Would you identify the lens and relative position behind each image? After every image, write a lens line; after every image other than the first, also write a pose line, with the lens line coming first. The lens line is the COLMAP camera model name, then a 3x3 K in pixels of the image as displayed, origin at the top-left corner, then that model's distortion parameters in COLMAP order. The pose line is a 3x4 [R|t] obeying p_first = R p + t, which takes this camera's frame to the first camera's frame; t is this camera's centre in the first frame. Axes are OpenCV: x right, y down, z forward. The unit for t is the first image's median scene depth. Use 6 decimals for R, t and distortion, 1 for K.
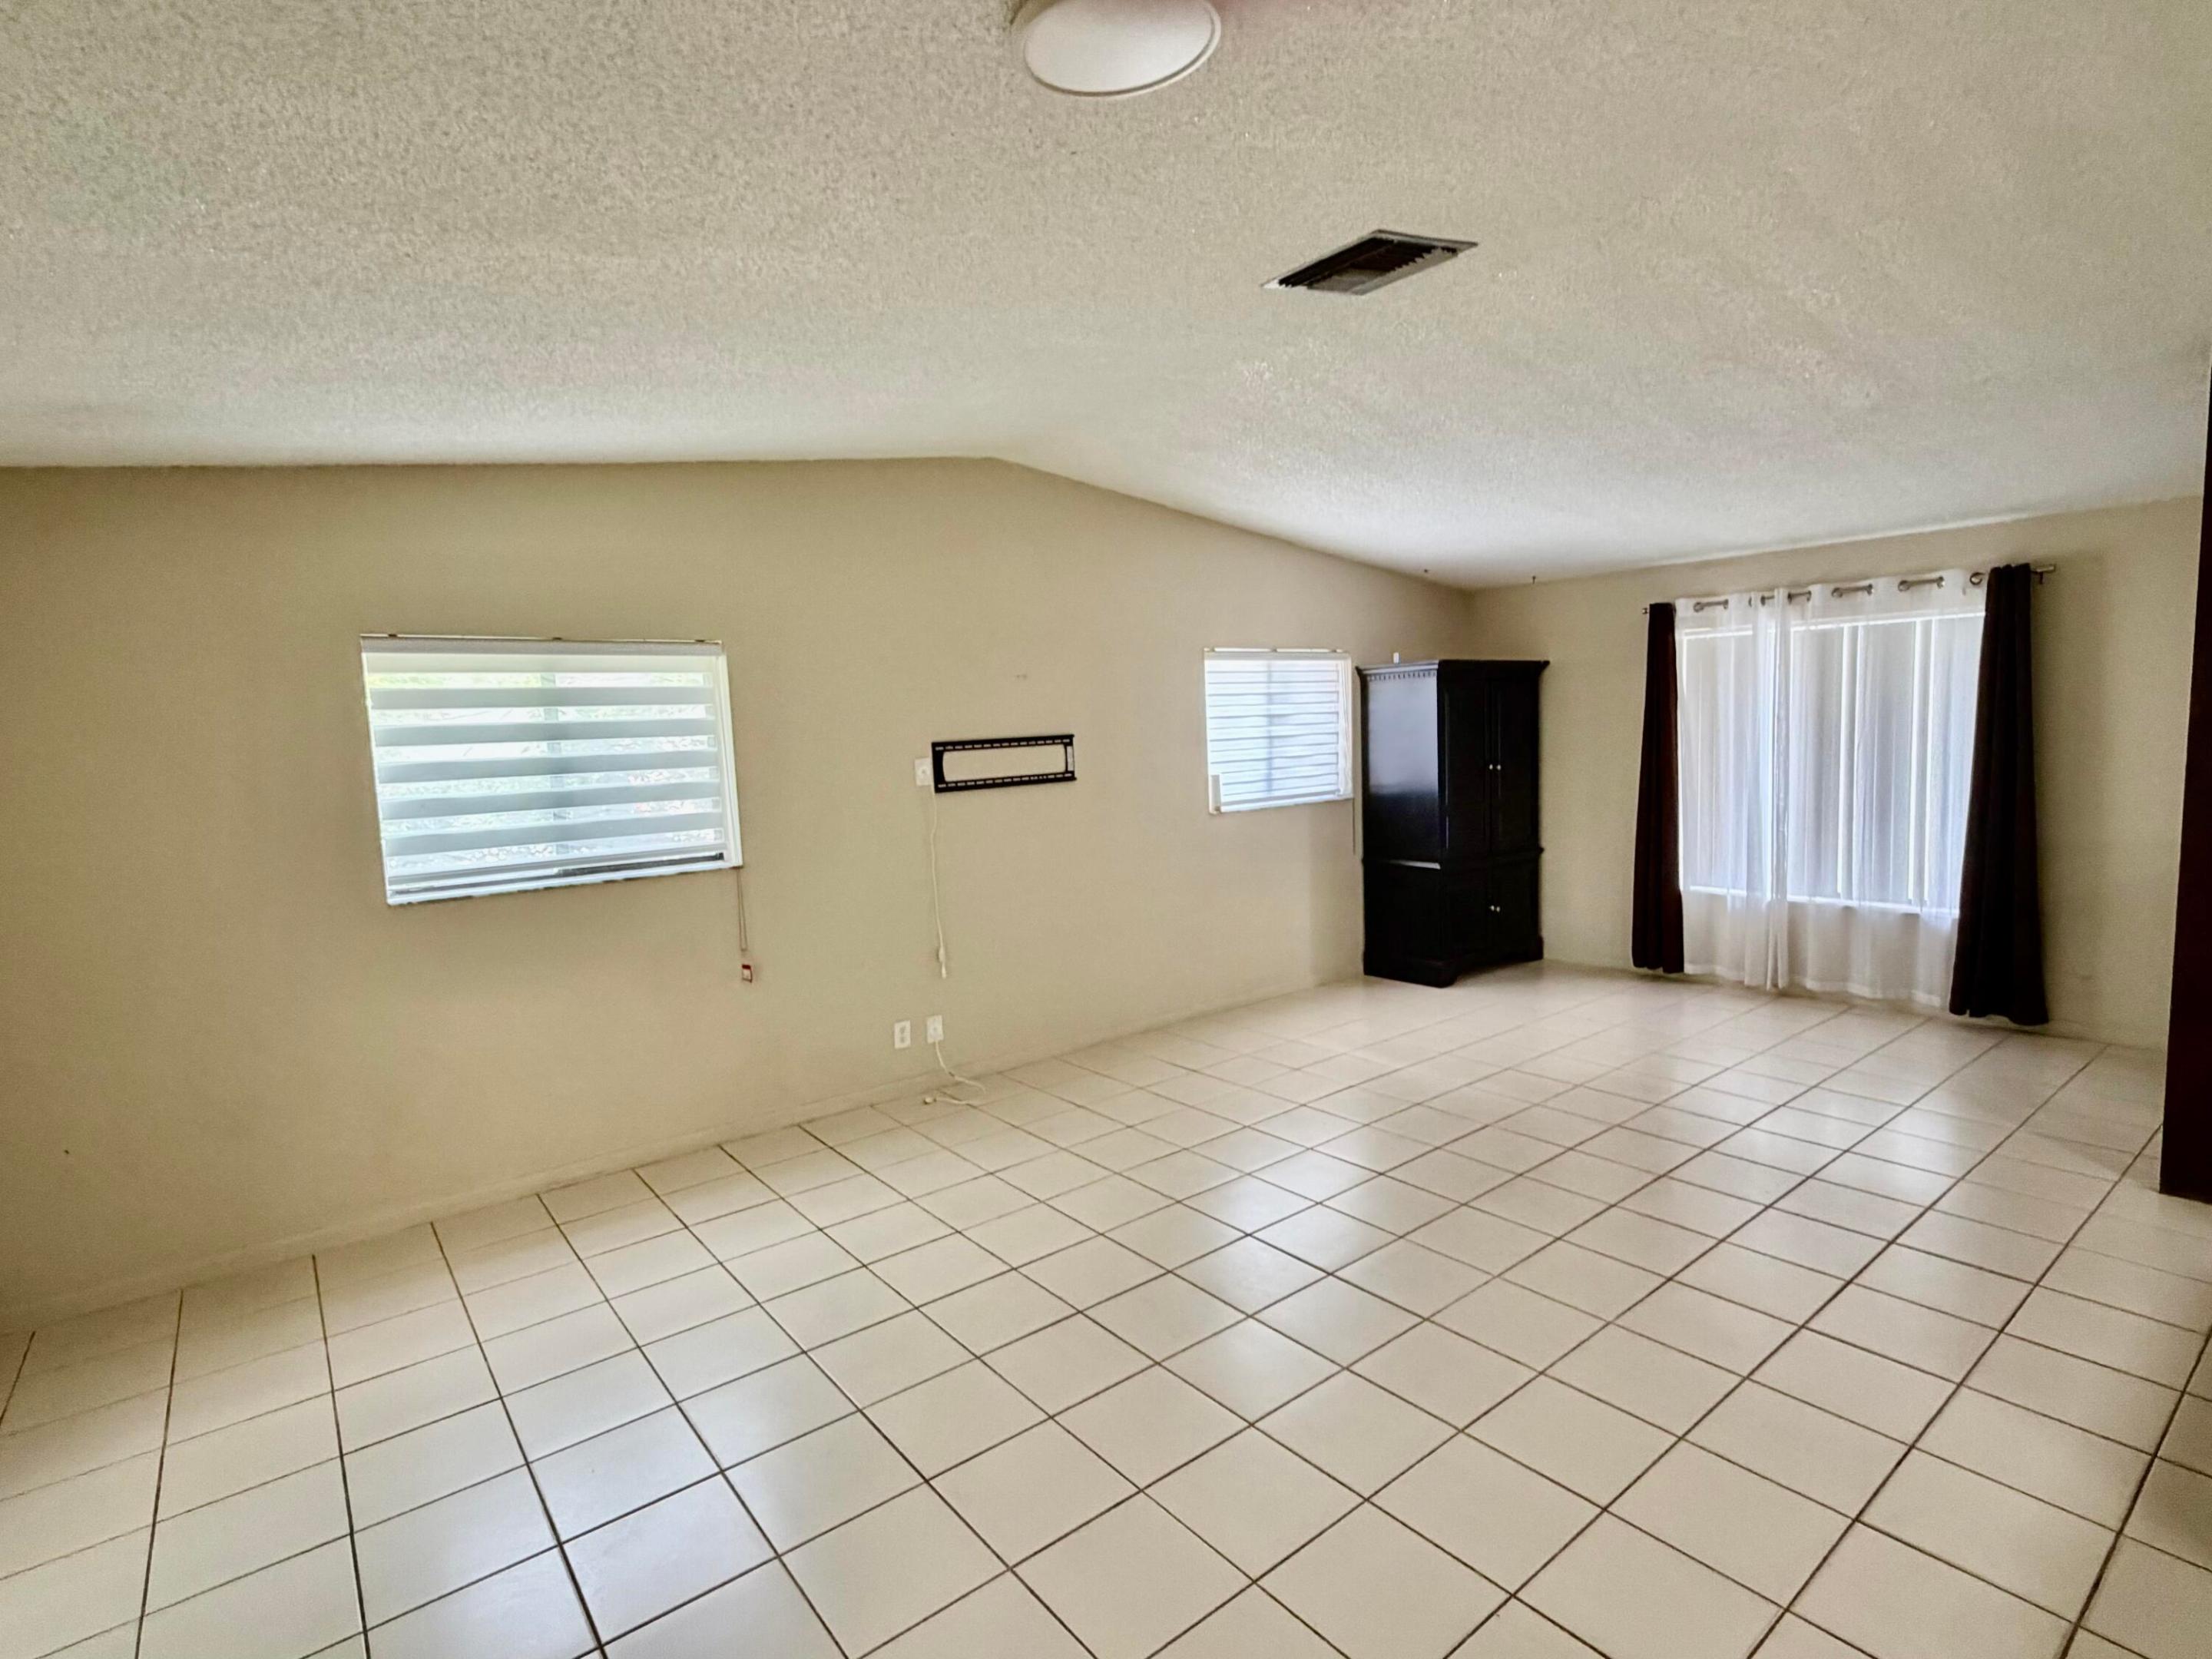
lens RADIAL K [[1098.5, 0, 1106.2], [0, 1098.5, 832.4], [0, 0, 1]] dist [-0.002813, -0.000253]
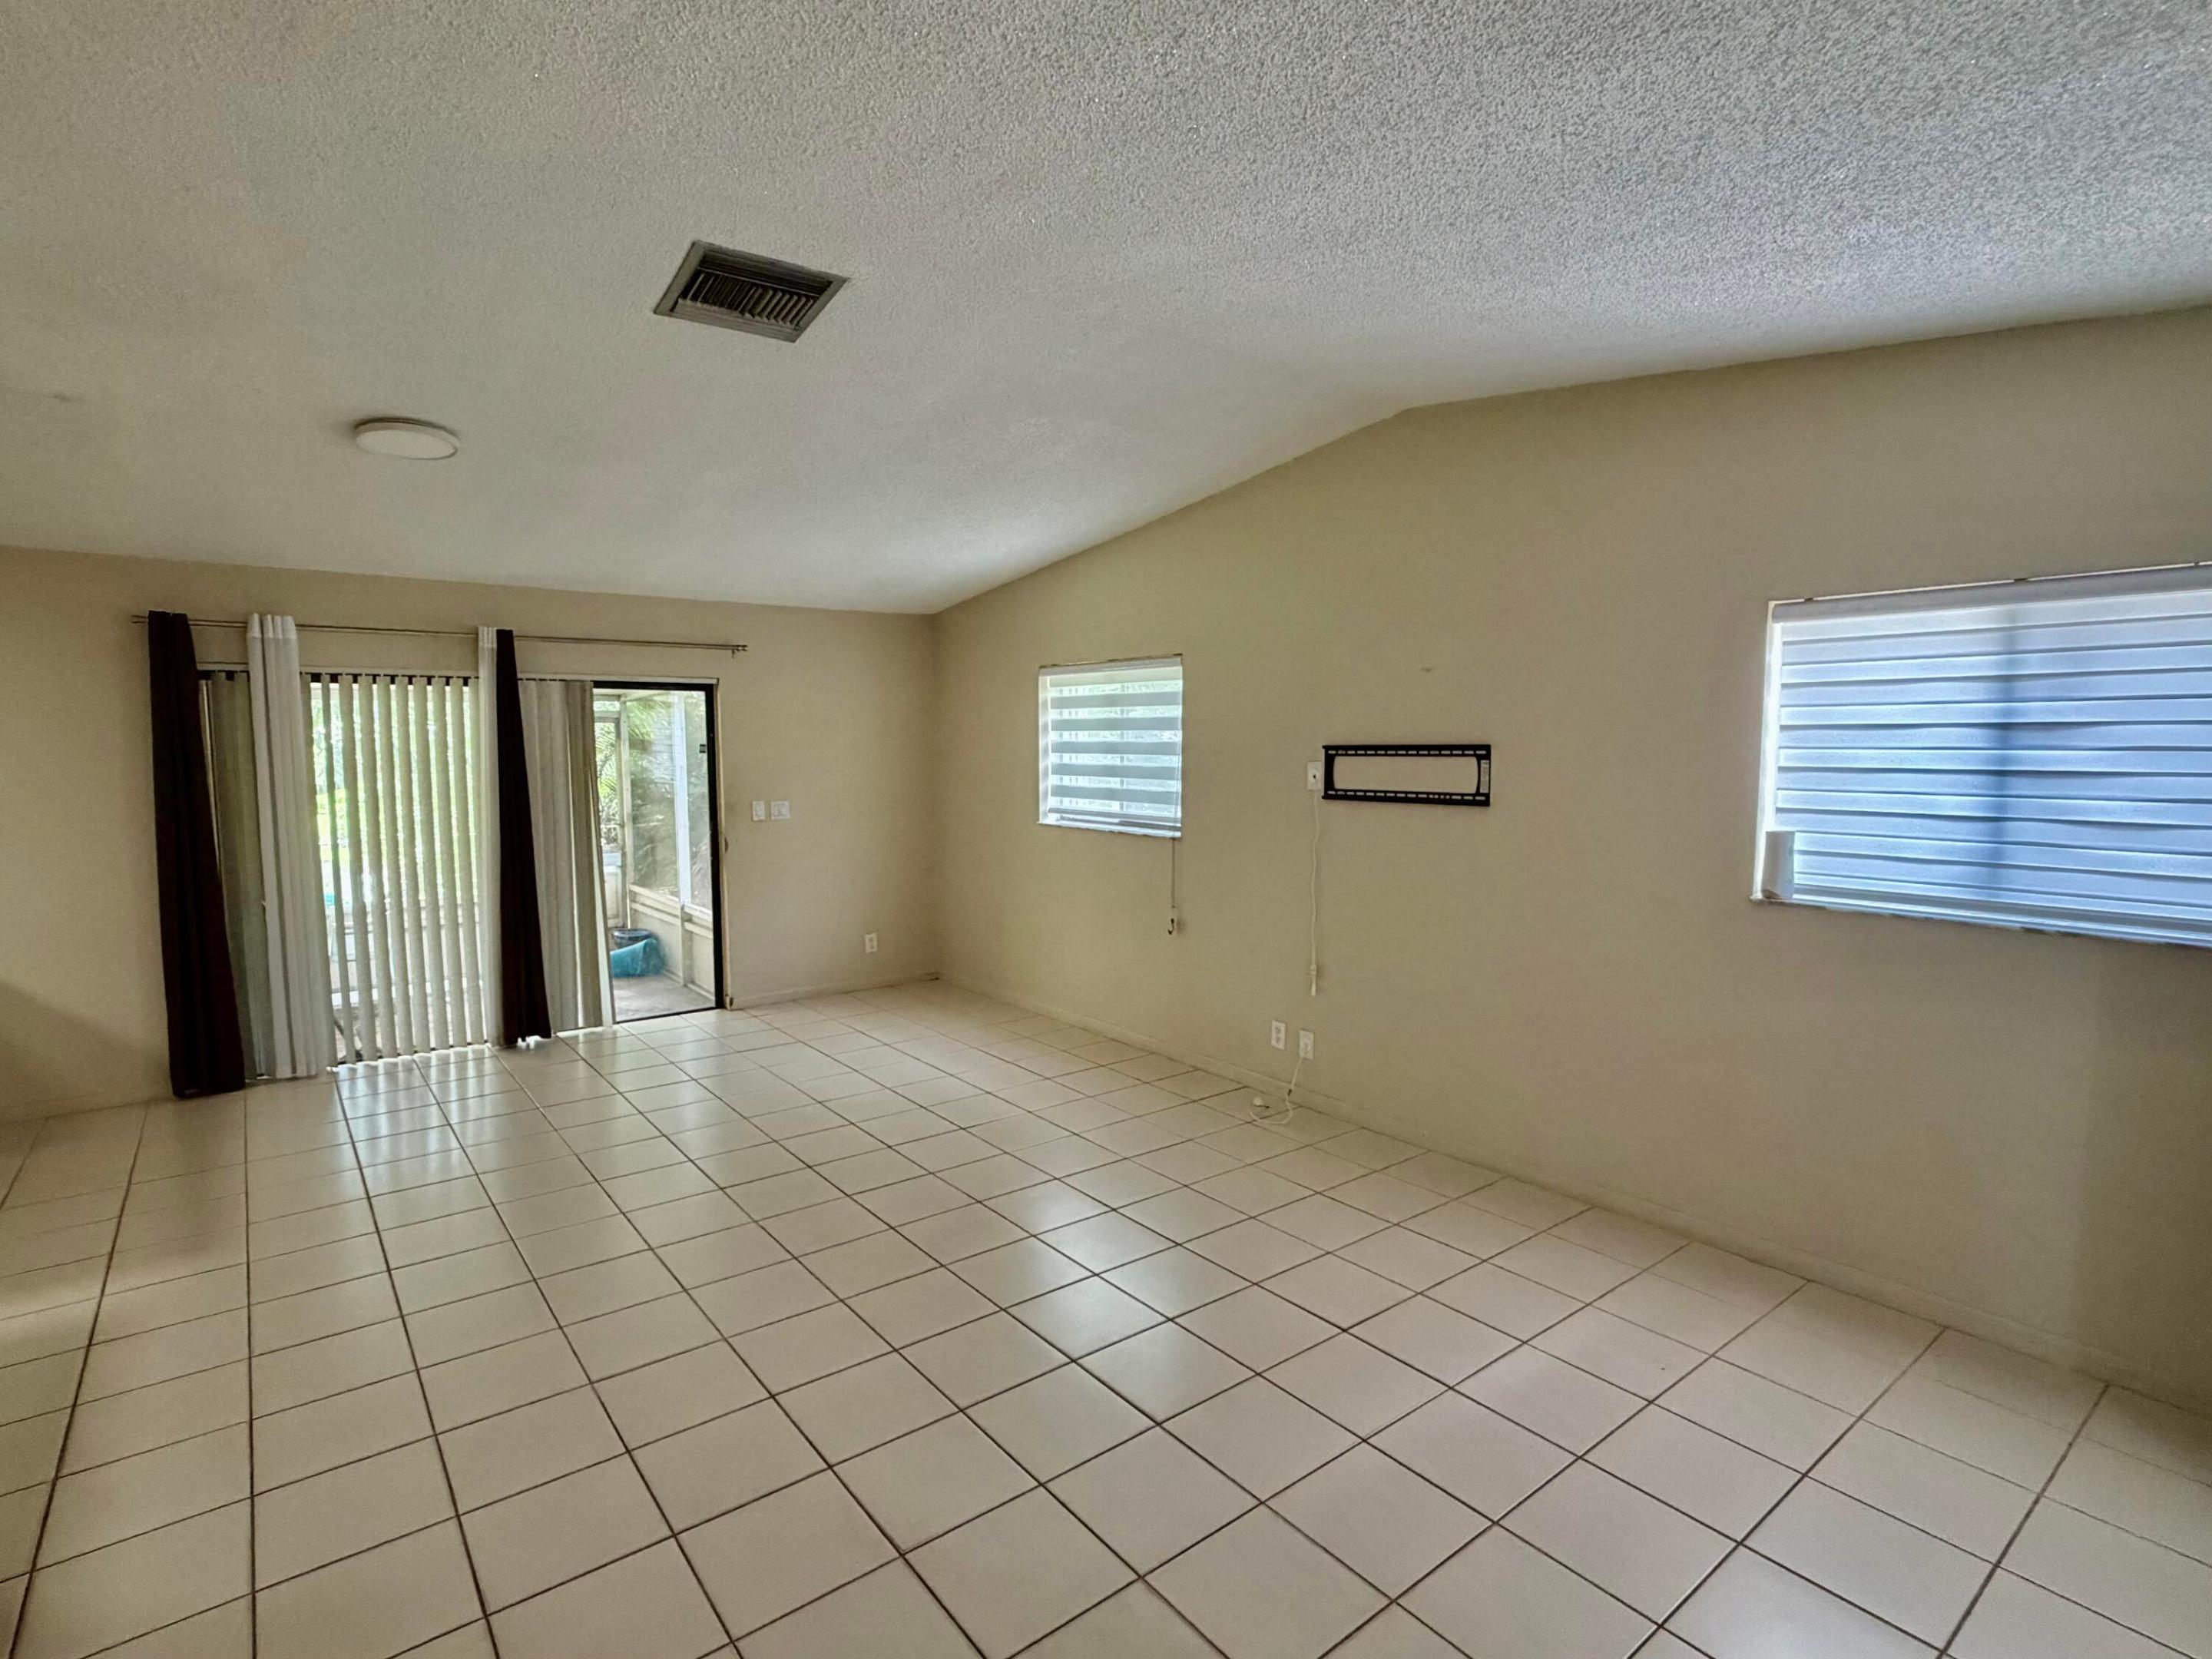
lens RADIAL K [[1098.5, 0, 1104.8], [0, 1098.5, 832.0], [0, 0, 1]] dist [-0.002813, -0.000253]
pose [[0.000961, 0.130602, -0.991434, 0.754329], [-0.089462, 0.987471, 0.129993, -0.110327], [0.995990, 0.088571, 0.012633, 0.781918]]
